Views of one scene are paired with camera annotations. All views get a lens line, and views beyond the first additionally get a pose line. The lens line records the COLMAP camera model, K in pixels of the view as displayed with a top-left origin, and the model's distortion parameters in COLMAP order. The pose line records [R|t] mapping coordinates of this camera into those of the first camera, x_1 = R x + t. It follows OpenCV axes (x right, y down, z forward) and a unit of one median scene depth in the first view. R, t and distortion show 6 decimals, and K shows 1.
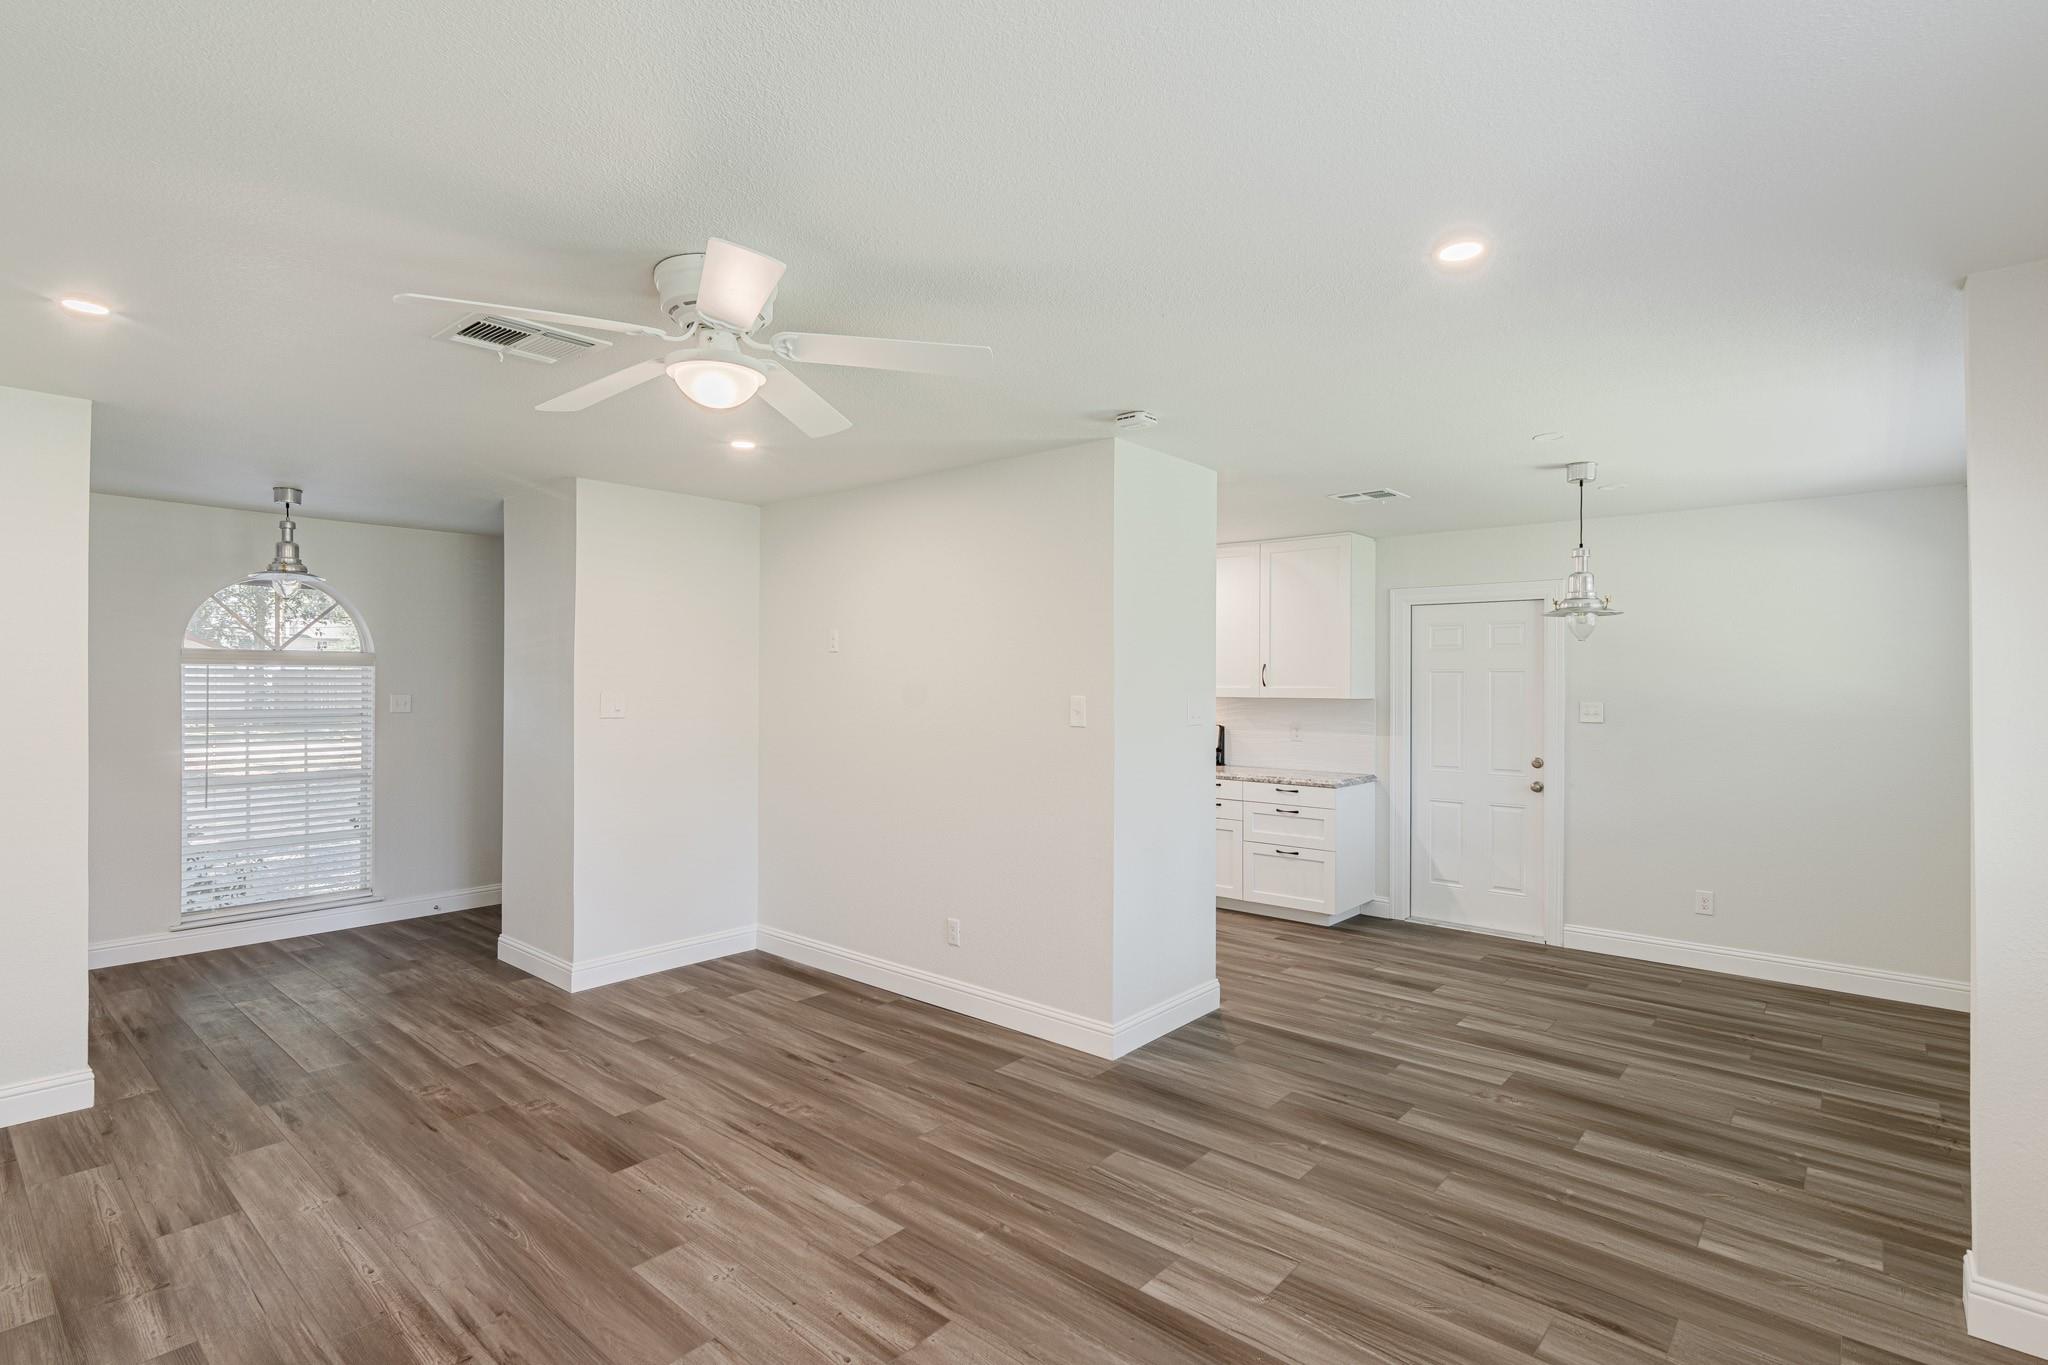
lens RADIAL K [[983.4, 0, 1018.7], [0, 983.4, 680.2], [0, 0, 1]] dist [-0.001392, 0.002263]
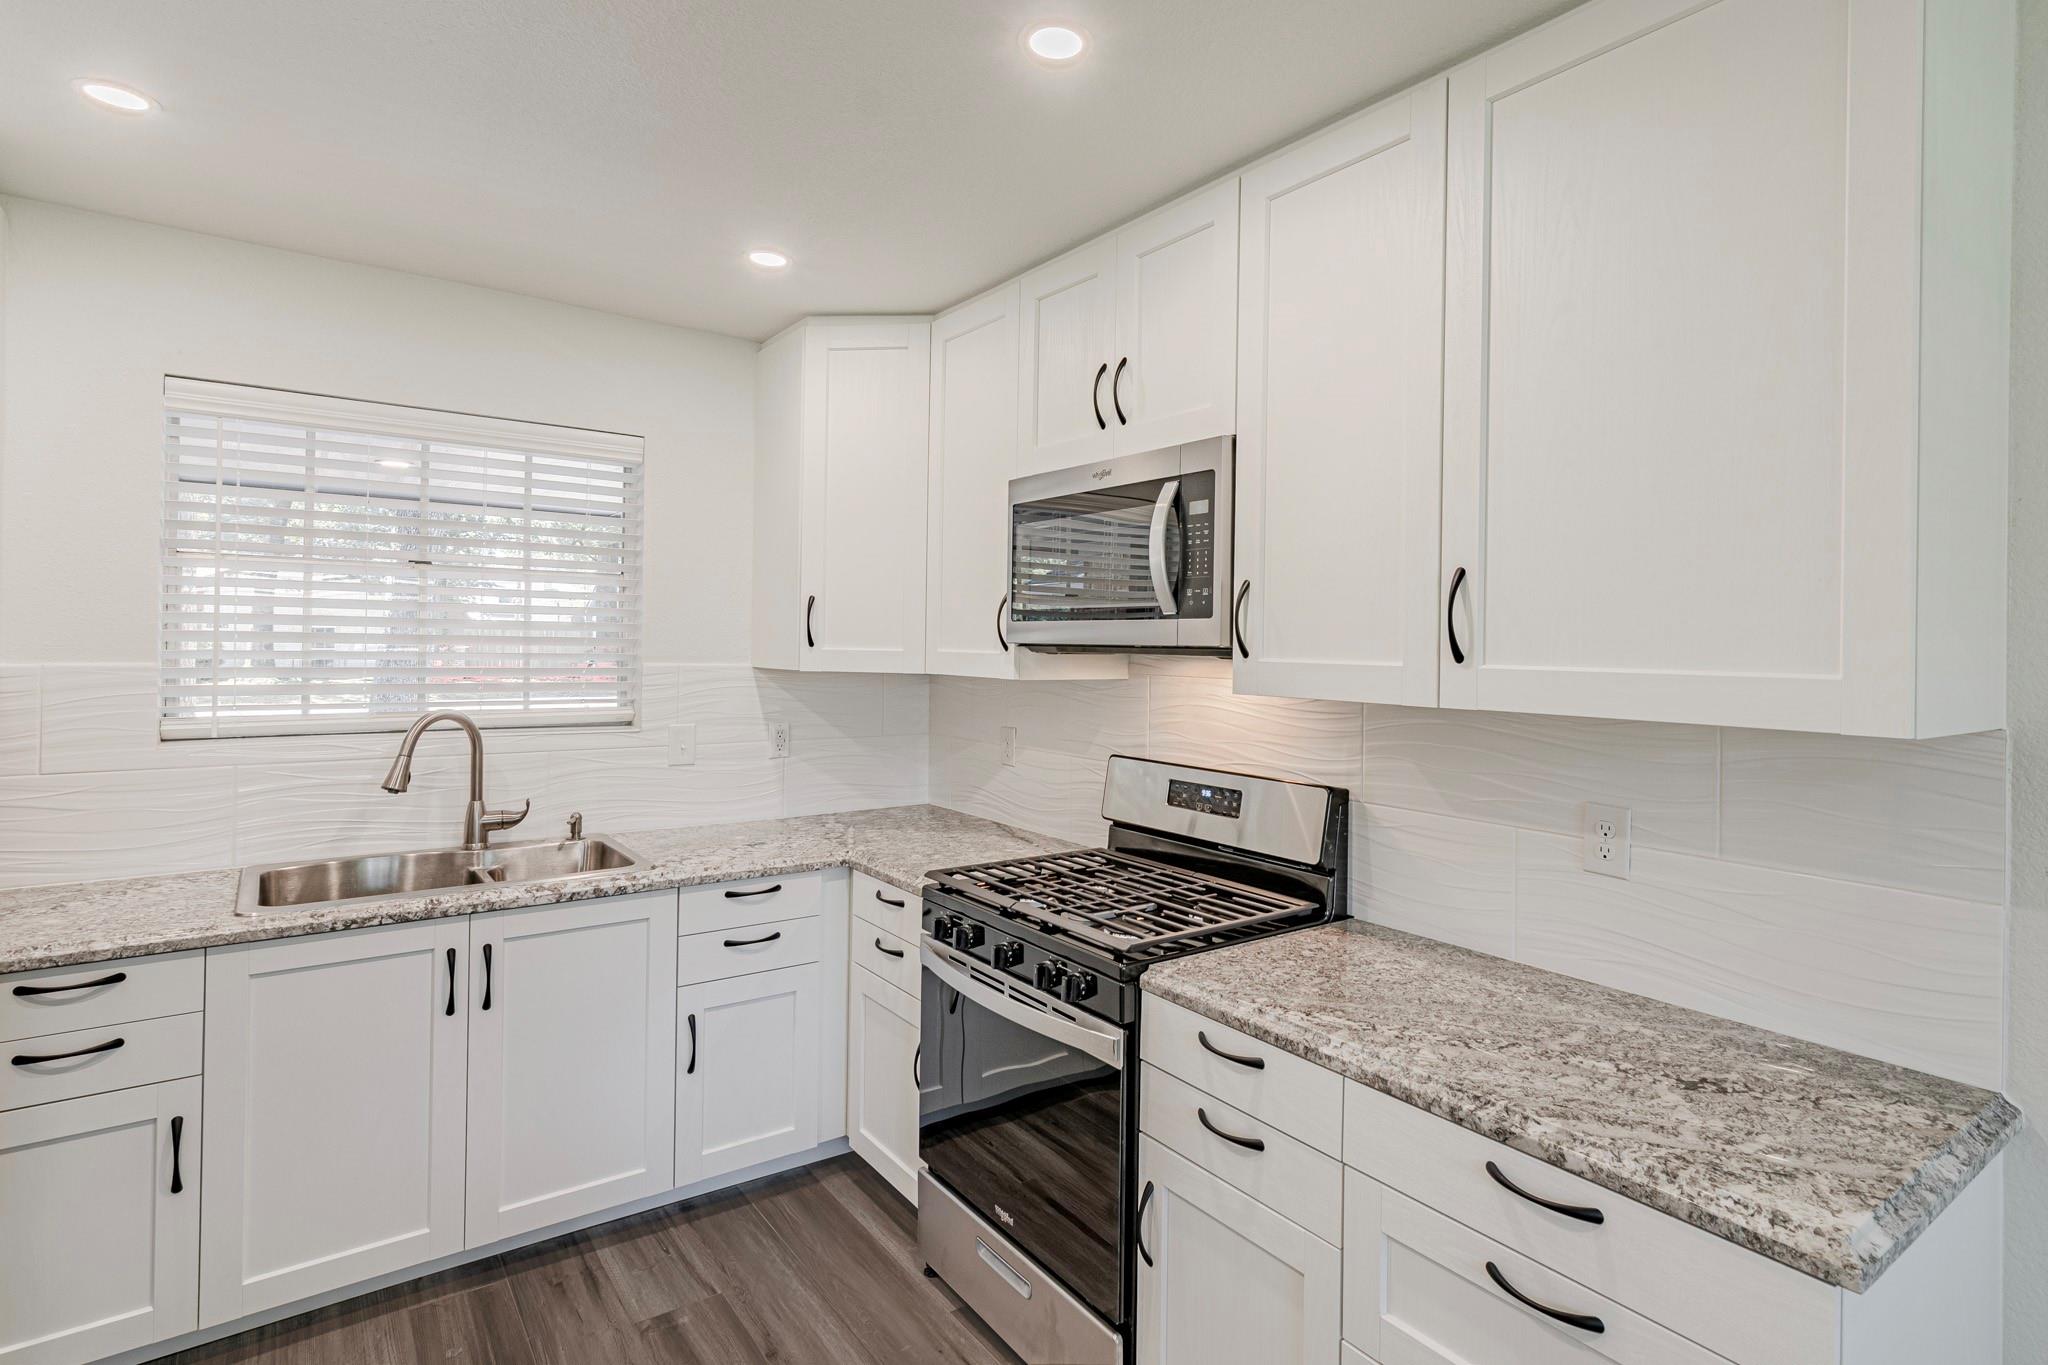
lens RADIAL K [[1037.5, 0, 1081.5], [0, 1037.5, 638.6], [0, 0, 1]] dist [-0.002449, 0.001717]
pose [[0.979002, 0.009983, -0.203606, 0.359626], [-0.010523, 0.999943, -0.001572, 0.003775], [0.203579, 0.003681, 0.979052, 1.249992]]
